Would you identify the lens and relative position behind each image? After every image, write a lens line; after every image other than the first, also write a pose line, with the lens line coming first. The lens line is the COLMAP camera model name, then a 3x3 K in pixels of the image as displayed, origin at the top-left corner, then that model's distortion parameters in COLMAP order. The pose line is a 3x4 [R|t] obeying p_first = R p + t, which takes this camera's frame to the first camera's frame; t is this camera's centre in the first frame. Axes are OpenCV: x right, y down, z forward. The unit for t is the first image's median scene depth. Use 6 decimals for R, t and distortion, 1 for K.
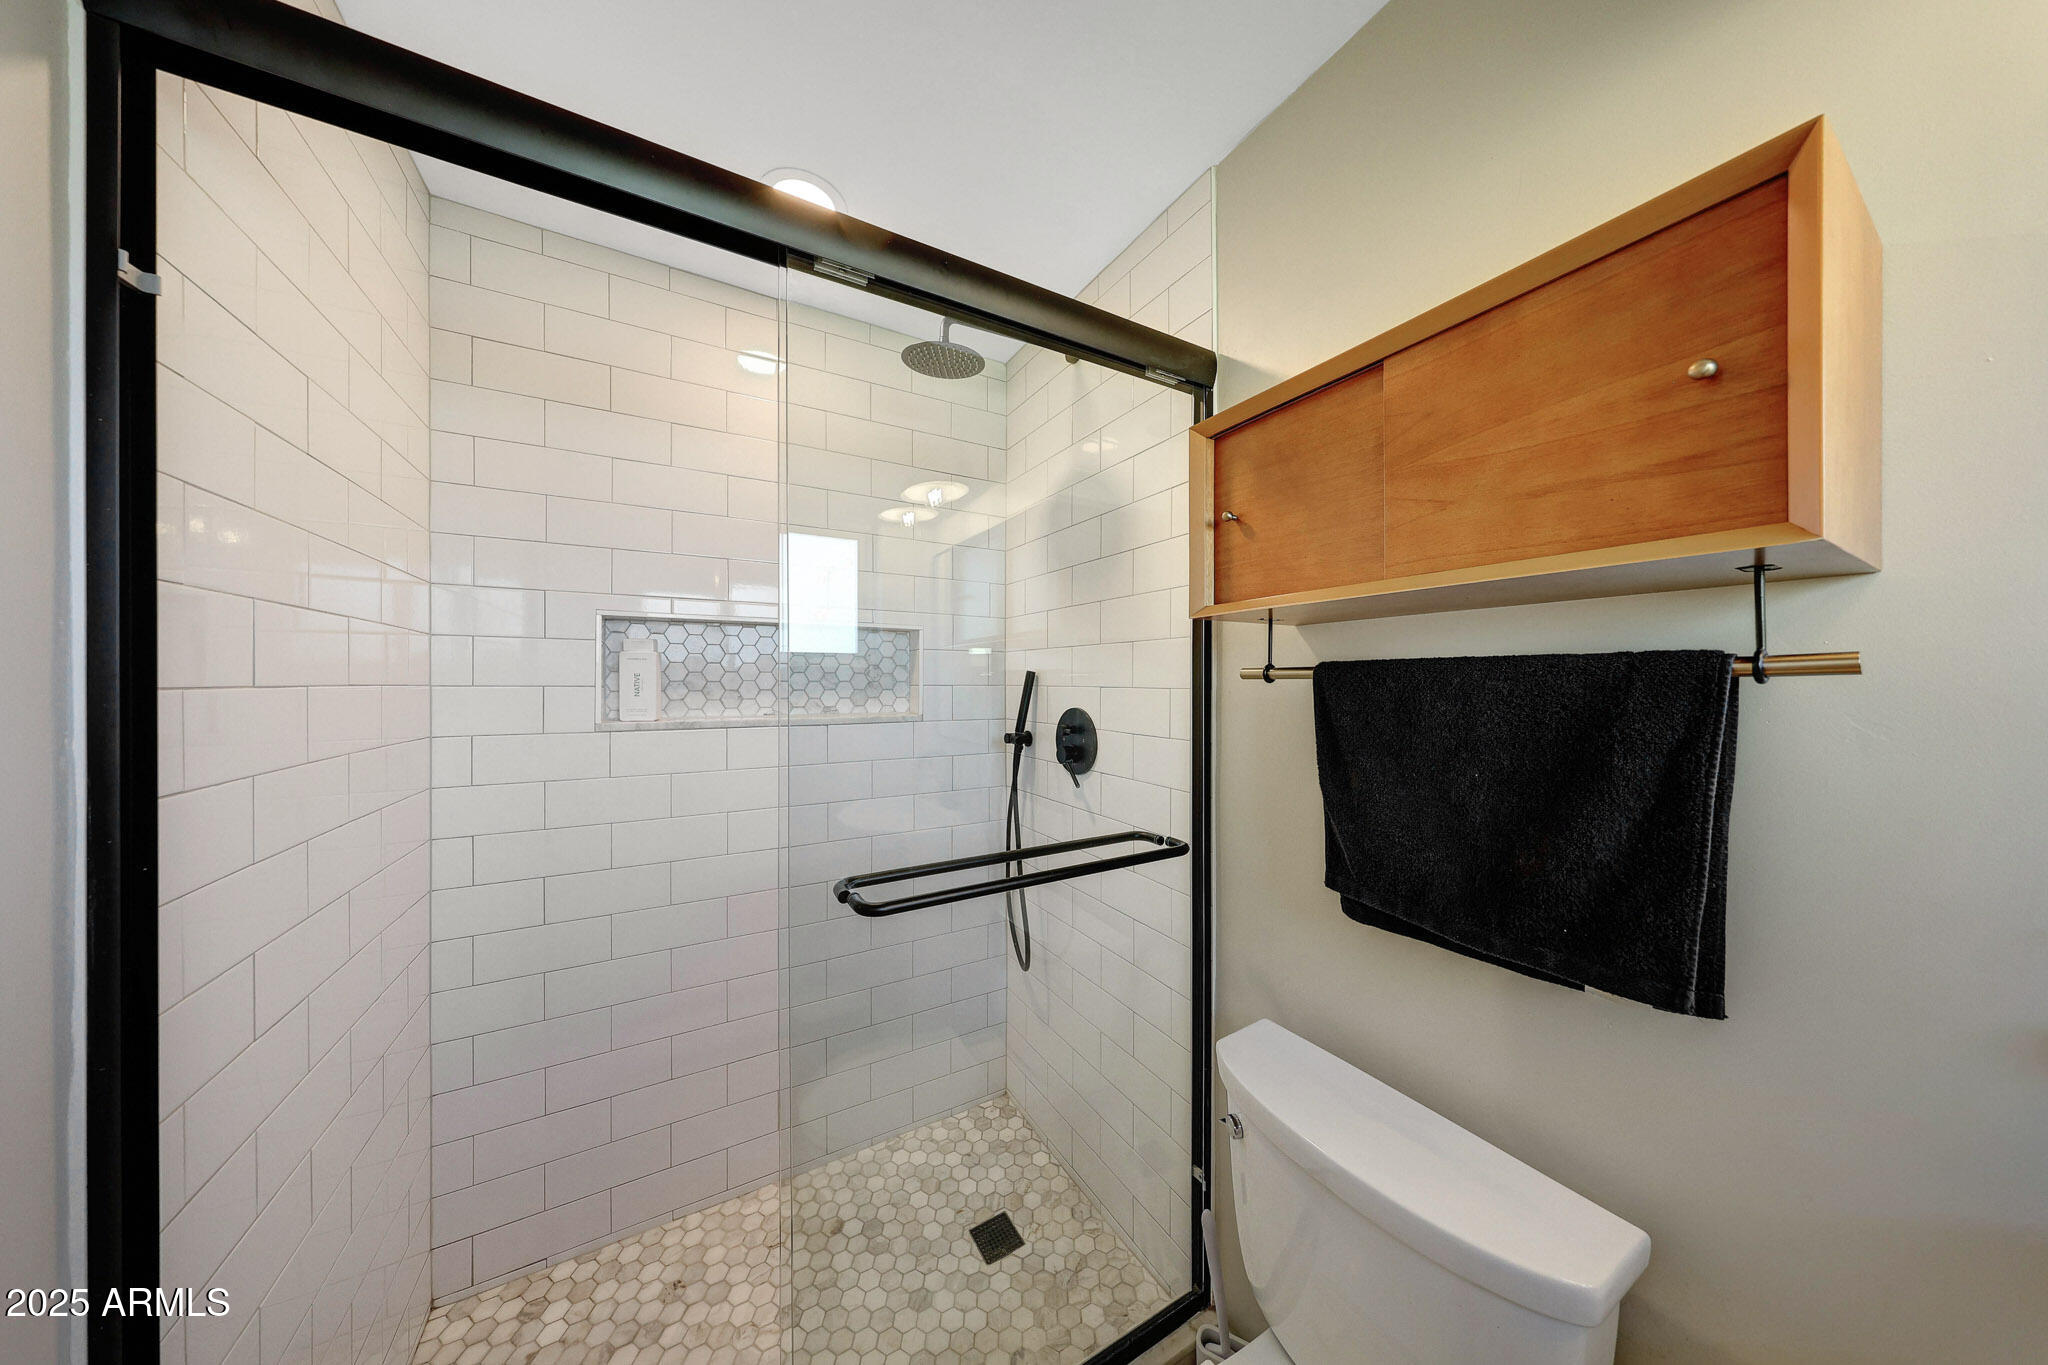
lens RADIAL K [[601.1, 0, 1011.3], [0, 601.1, 684.6], [0, 0, 1]] dist [-0.000533, 0.000091]
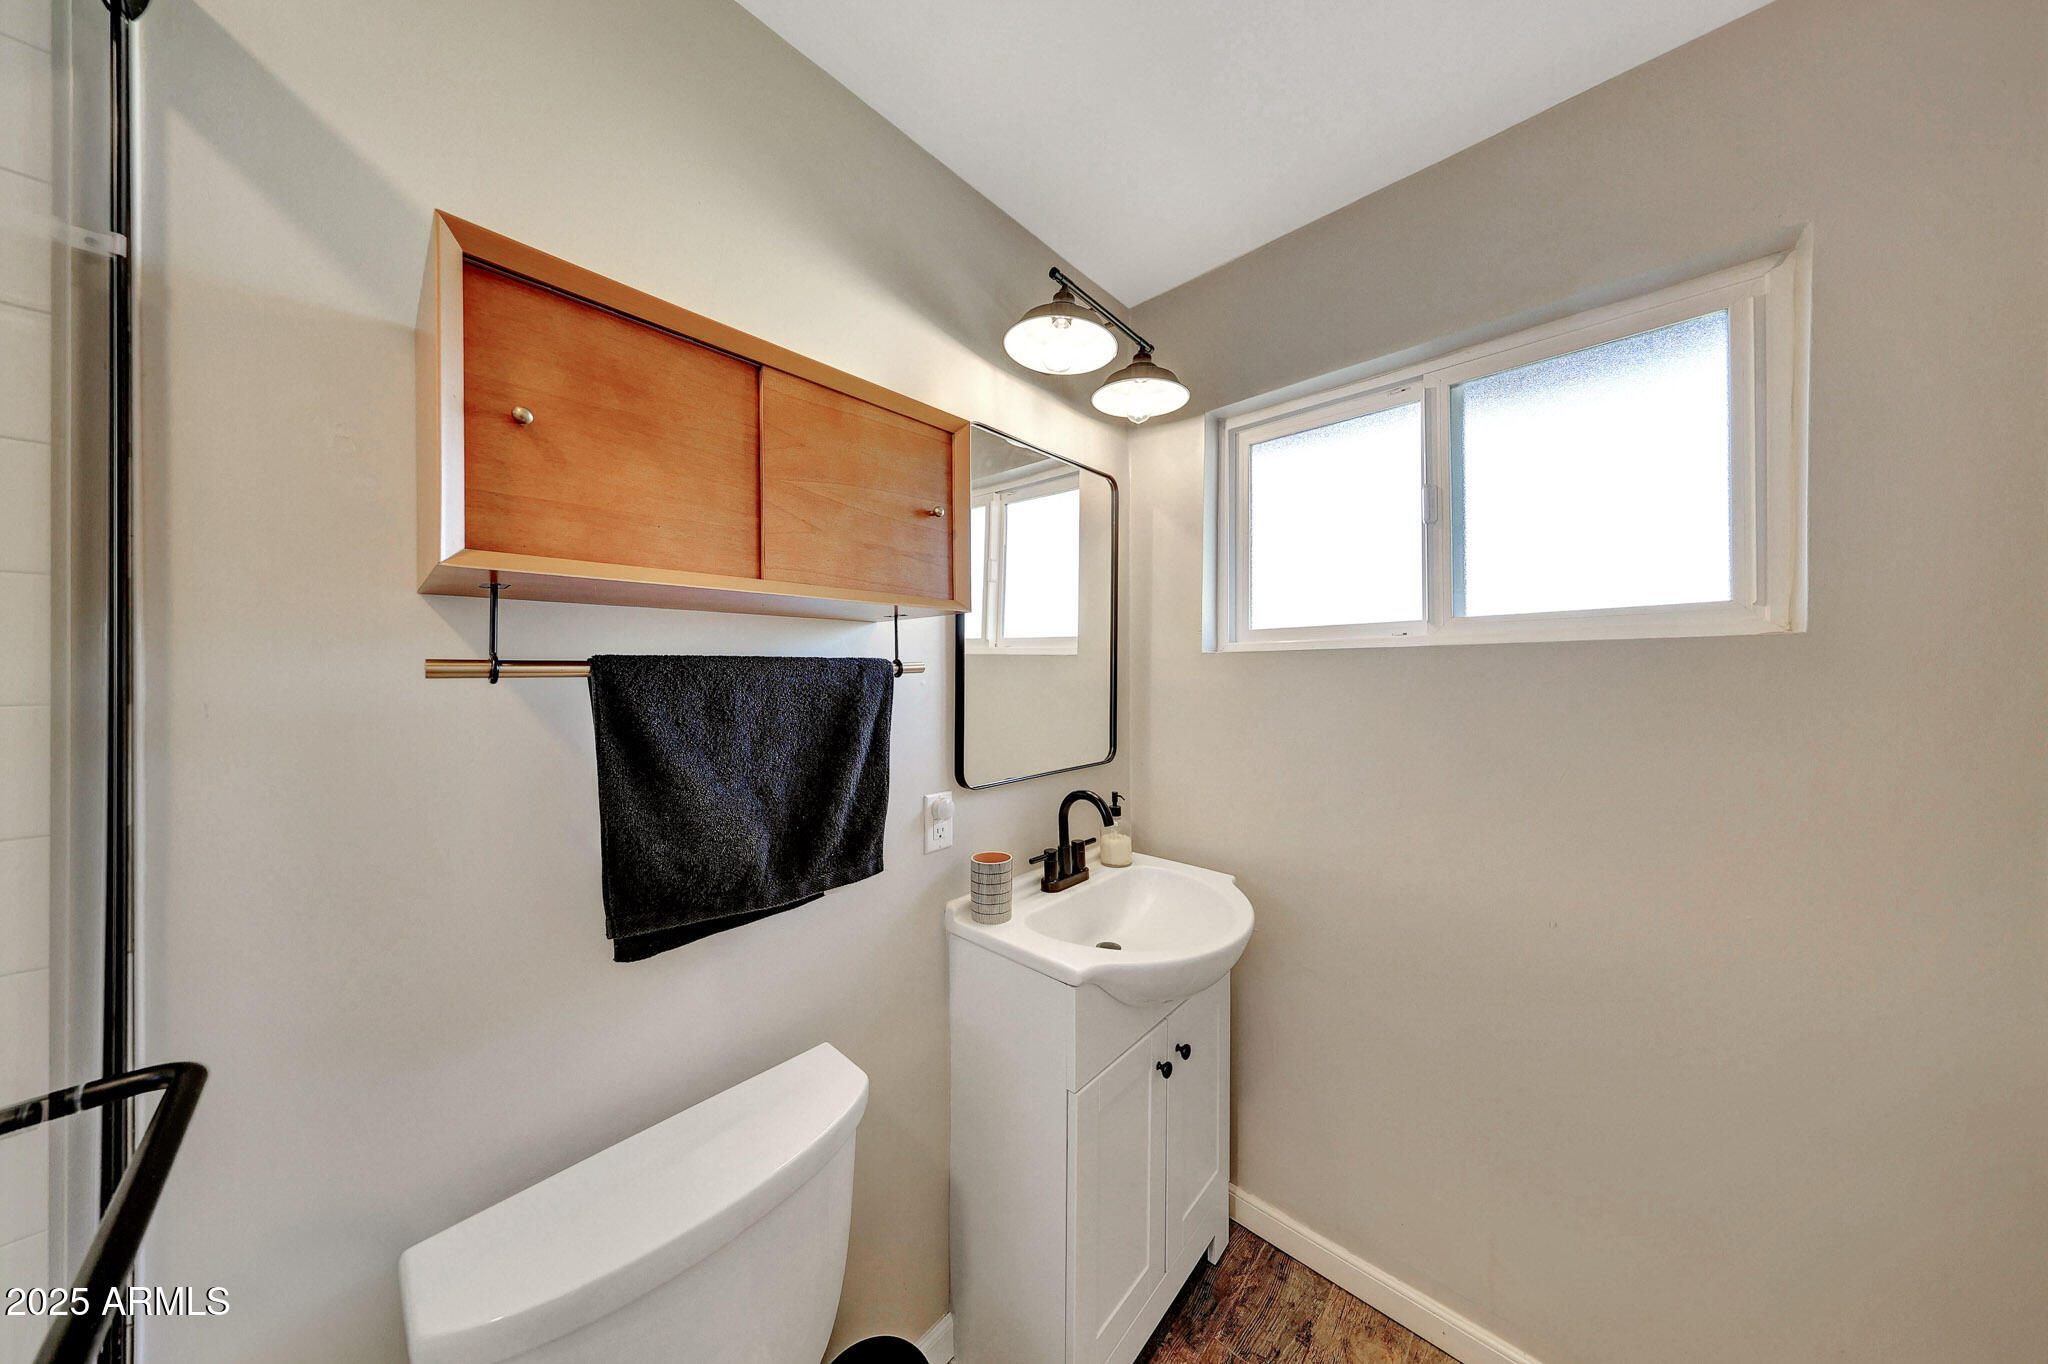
lens RADIAL K [[601.1, 0, 1011.3], [0, 601.1, 684.1], [0, 0, 1]] dist [-0.000533, 0.000091]
pose [[-0.283208, -0.009723, 0.959009, -0.456720], [0.016037, 0.999761, 0.014872, -0.003640], [-0.958924, 0.019591, -0.282984, 0.832943]]
